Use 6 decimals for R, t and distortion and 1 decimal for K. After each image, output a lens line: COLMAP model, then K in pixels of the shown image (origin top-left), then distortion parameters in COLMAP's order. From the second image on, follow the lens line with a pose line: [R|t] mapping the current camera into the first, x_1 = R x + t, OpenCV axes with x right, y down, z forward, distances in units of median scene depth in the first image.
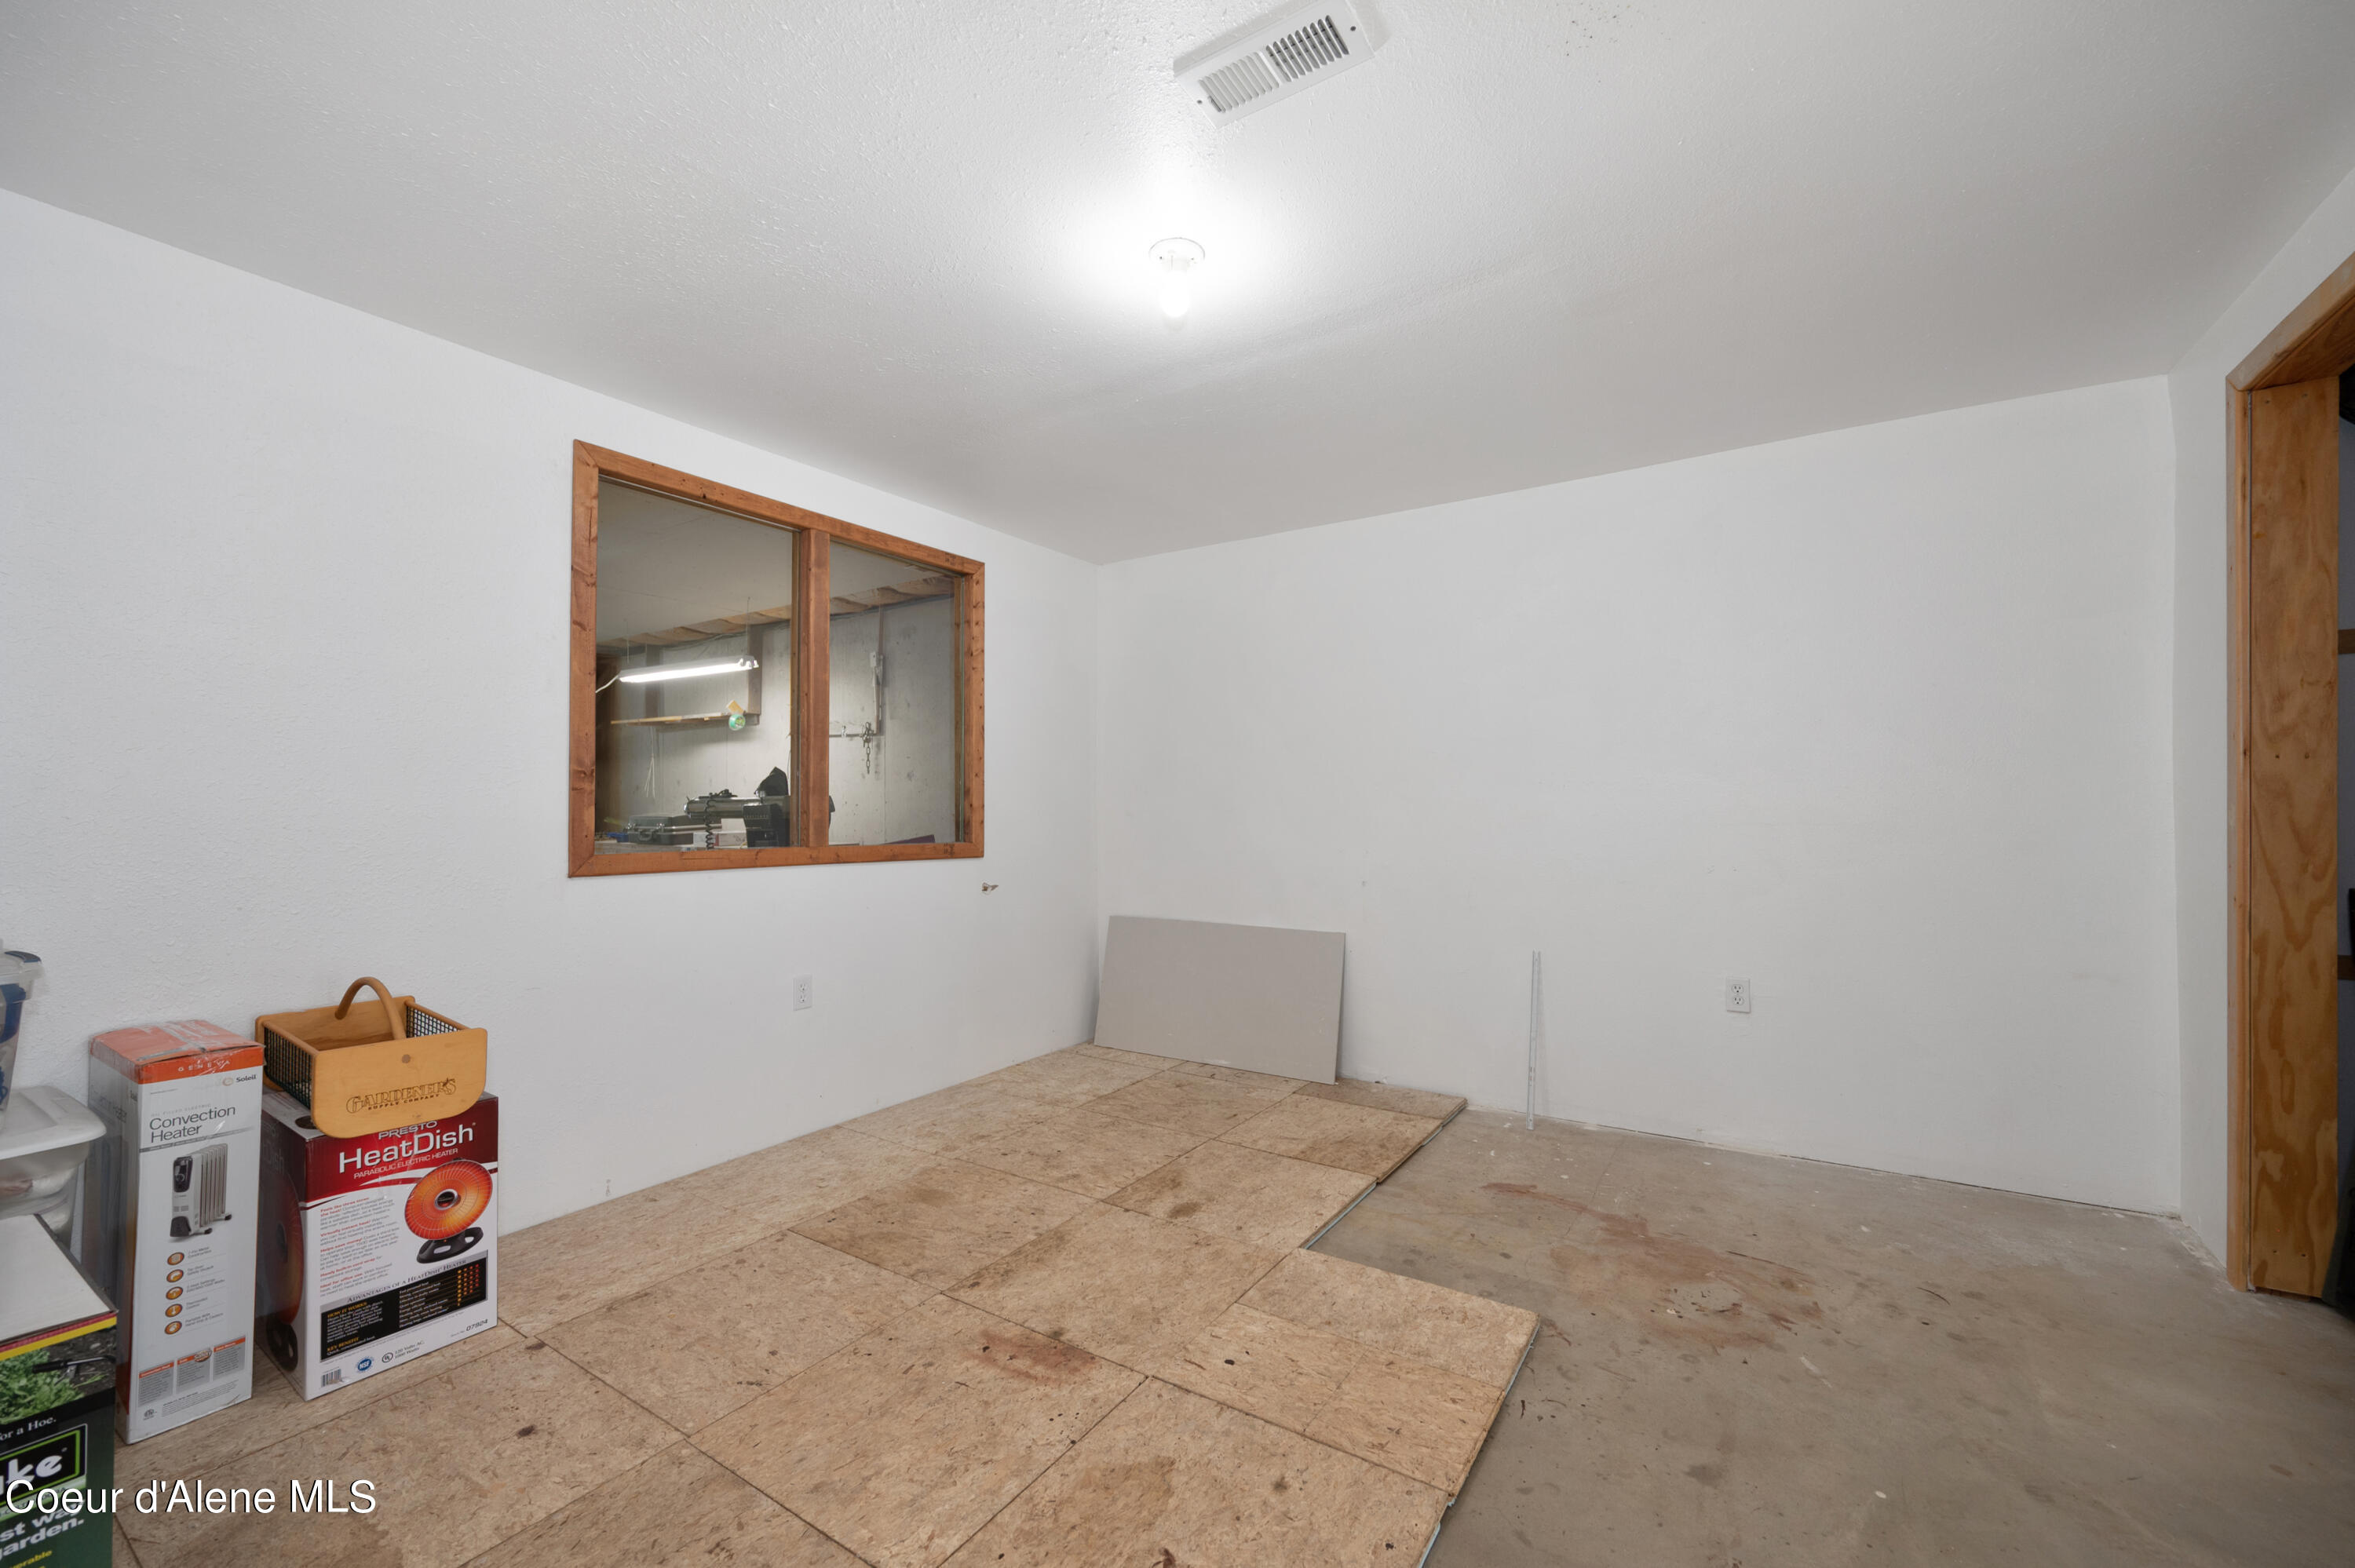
lens RADIAL K [[941.7, 0, 1179.6], [0, 941.7, 800.2], [0, 0, 1]] dist [-0.034575, 0.000092]
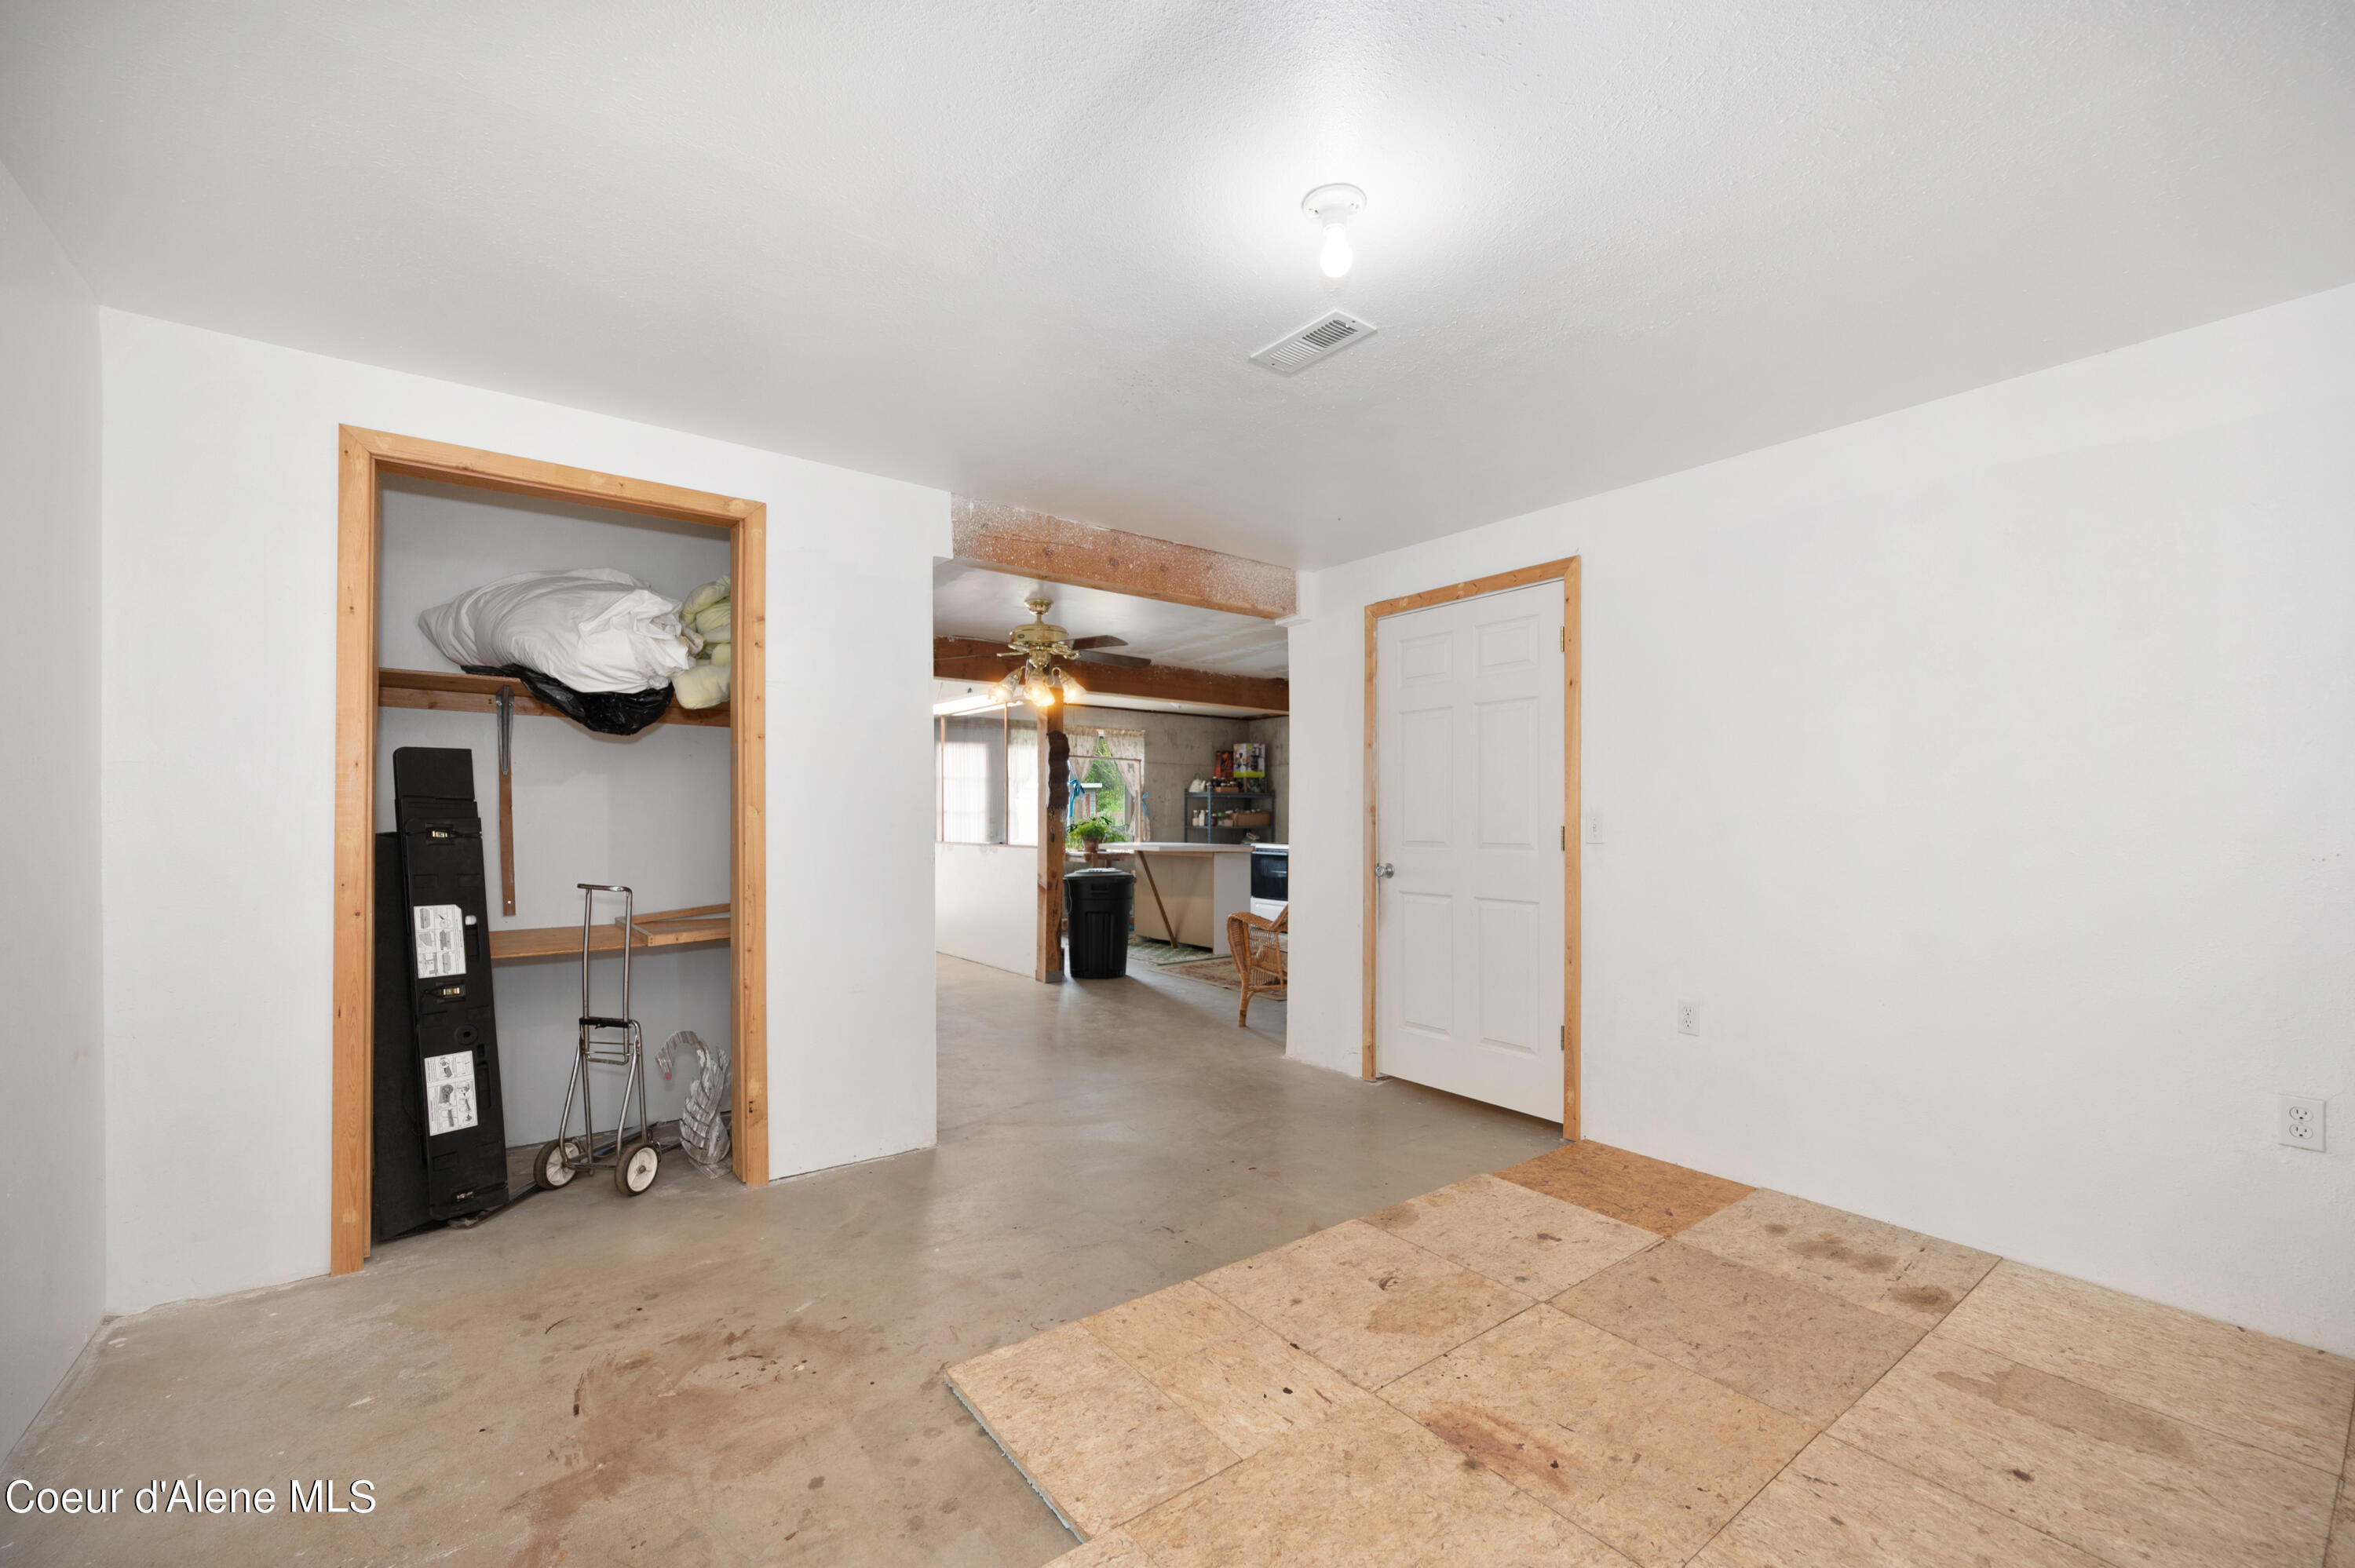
lens RADIAL K [[941.7, 0, 1179.6], [0, 941.7, 800.2], [0, 0, 1]] dist [-0.034575, 0.000092]
pose [[-0.938616, 0.009806, 0.344823, -0.180132], [0.002100, 0.999740, -0.022712, -0.007417], [-0.344956, -0.020594, -0.938393, 1.912912]]
